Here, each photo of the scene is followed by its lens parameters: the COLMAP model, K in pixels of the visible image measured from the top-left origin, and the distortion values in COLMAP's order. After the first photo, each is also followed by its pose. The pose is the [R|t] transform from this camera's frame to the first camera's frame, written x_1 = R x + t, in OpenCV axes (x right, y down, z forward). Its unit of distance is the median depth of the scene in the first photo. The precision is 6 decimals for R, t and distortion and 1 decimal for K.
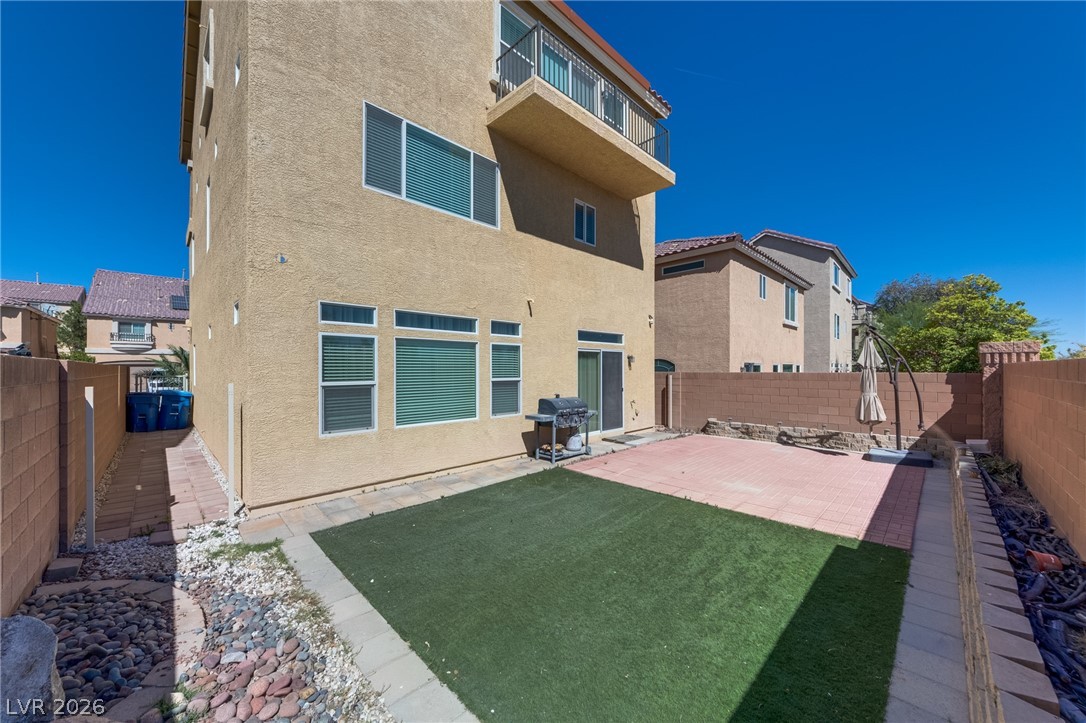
lens RADIAL K [[392.6, 0, 538.9], [0, 392.6, 364.0], [0, 0, 1]] dist [-0.002036, -0.000246]
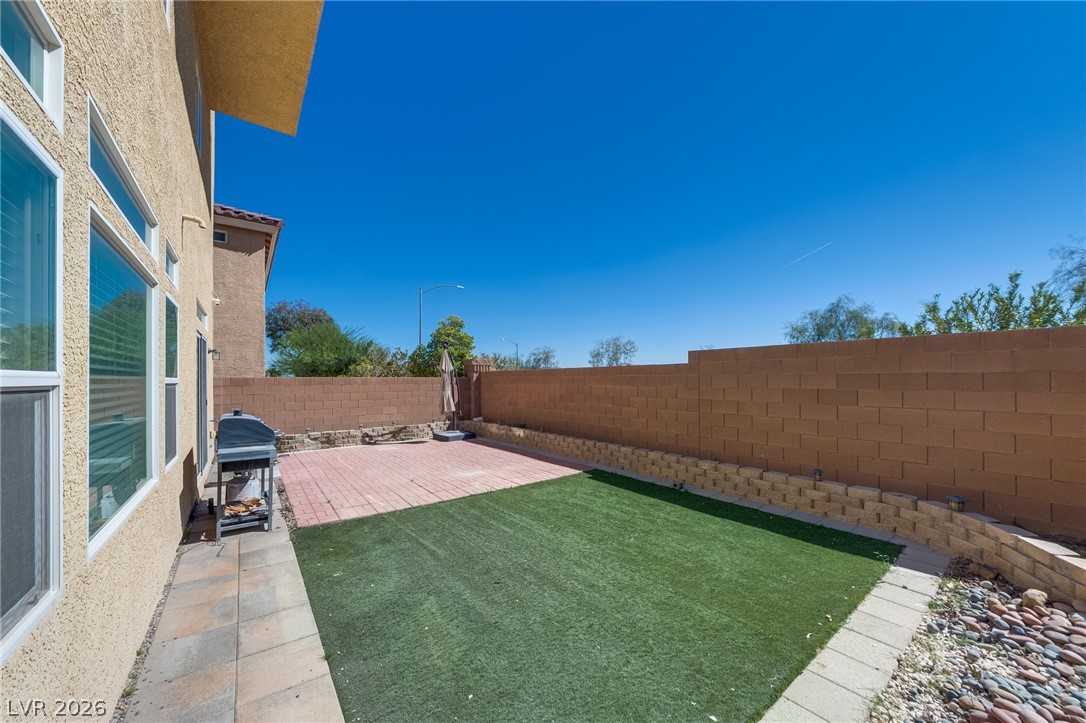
lens RADIAL K [[392.6, 0, 532.3], [0, 392.6, 382.6], [0, 0, 1]] dist [-0.002036, -0.000246]
pose [[0.127390, -0.004403, 0.991843, -0.462113], [-0.008845, 0.999945, 0.005576, 0.034852], [-0.991813, -0.009484, 0.127344, 0.546245]]
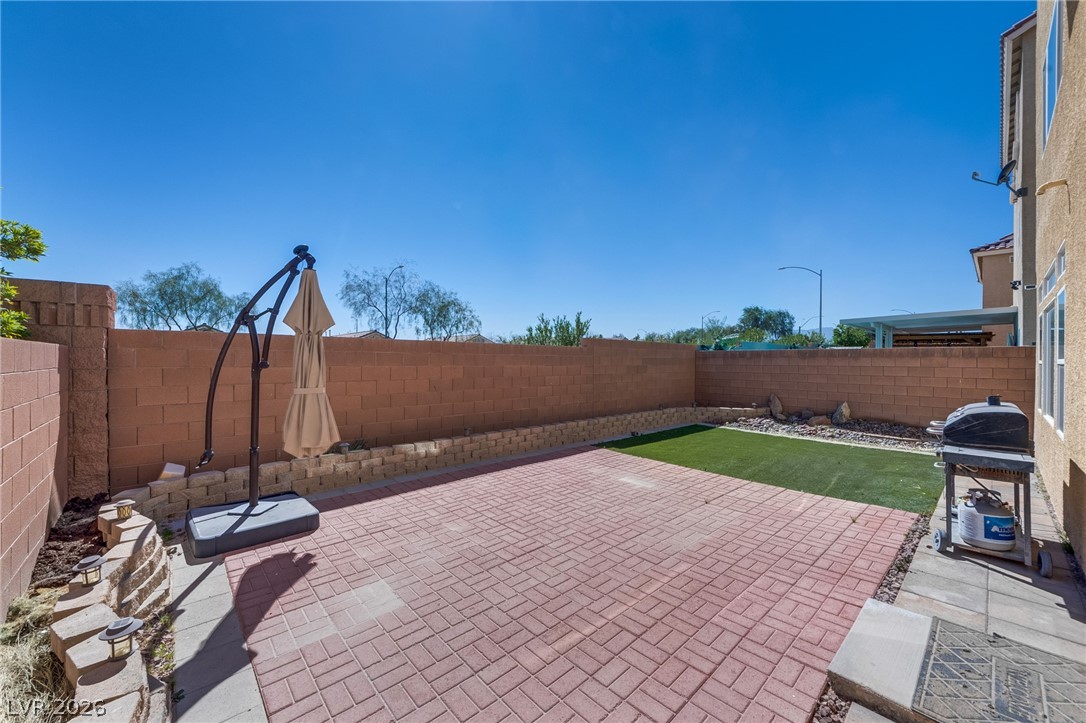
lens RADIAL K [[420.1, 0, 546.5], [0, 420.1, 359.1], [0, 0, 1]] dist [-0.002253, -0.000113]
pose [[-0.999888, -0.004387, 0.014283, 0.582521], [-0.004577, 0.999902, -0.013258, 0.045163], [-0.014223, -0.013322, -0.999810, 1.560480]]
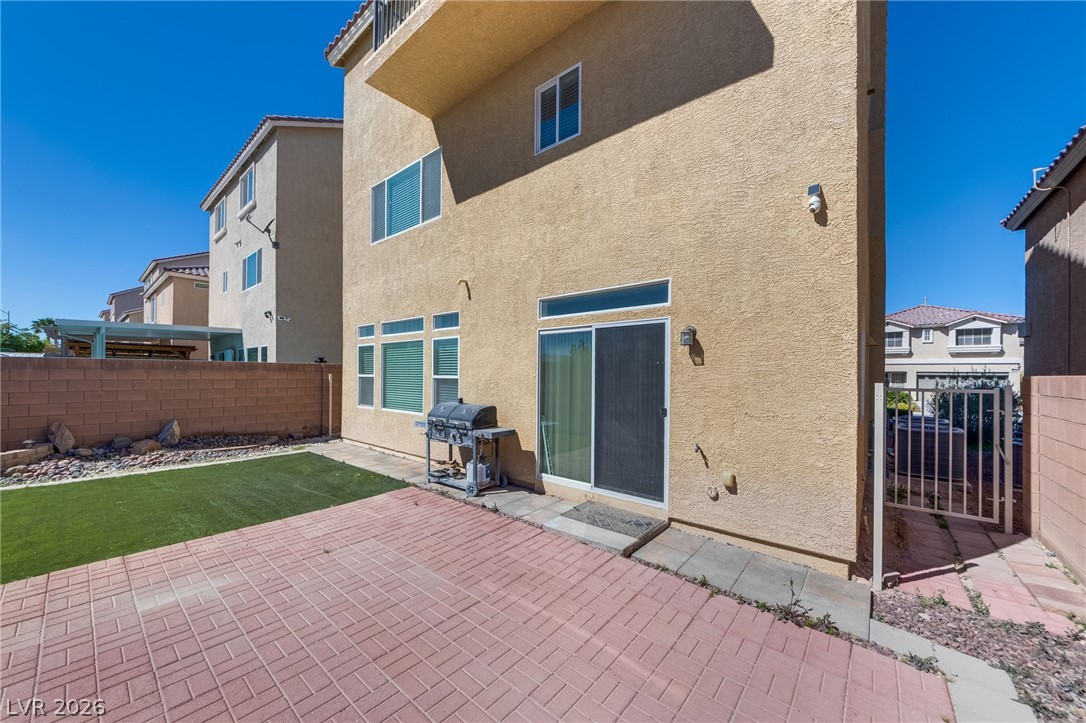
lens RADIAL K [[392.6, 0, 545.2], [0, 392.6, 372.3], [0, 0, 1]] dist [-0.002036, -0.000246]
pose [[0.107413, -0.004624, -0.994204, 0.854725], [0.003095, 0.999986, -0.004316, 0.033098], [0.994210, -0.002614, 0.107426, 1.148687]]
